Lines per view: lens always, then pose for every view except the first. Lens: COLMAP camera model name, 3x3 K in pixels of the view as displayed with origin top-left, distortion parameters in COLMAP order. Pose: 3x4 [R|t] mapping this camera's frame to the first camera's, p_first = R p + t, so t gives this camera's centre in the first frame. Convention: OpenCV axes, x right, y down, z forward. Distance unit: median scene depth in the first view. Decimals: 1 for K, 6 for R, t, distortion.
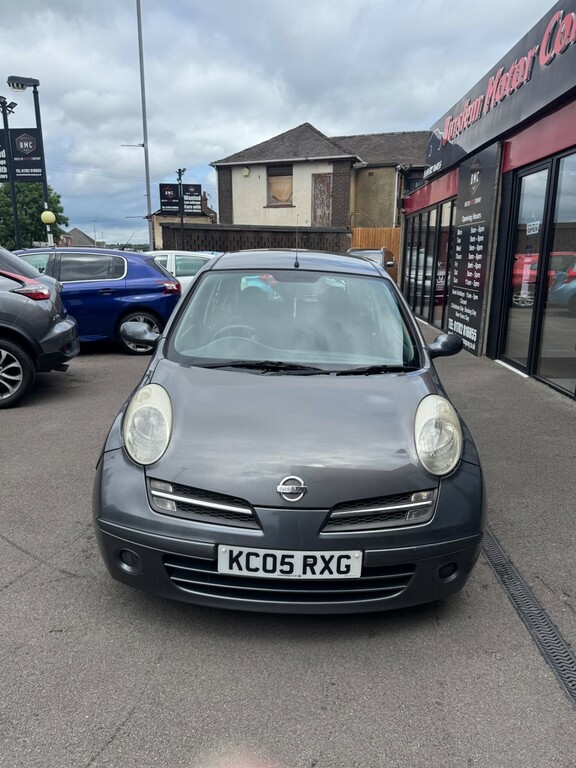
lens RADIAL K [[538.1, 0, 288.0], [0, 538.1, 384.0], [0, 0, 1]] dist [0.003583, -0.023824]
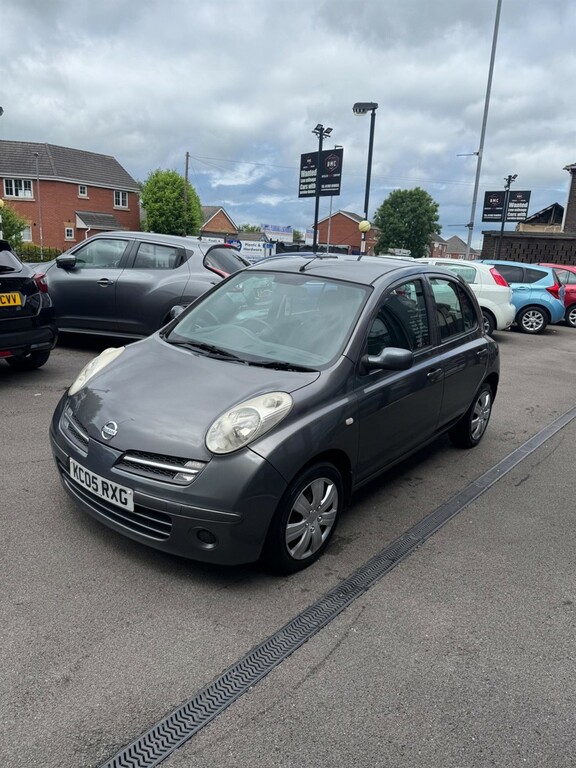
lens RADIAL K [[538.1, 0, 288.0], [0, 538.1, 384.0], [0, 0, 1]] dist [0.003583, -0.023824]
pose [[0.789145, 0.170235, -0.590145, 0.208489], [-0.178261, 0.982946, 0.045171, -0.010542], [0.587770, 0.069554, 0.806033, 0.033207]]
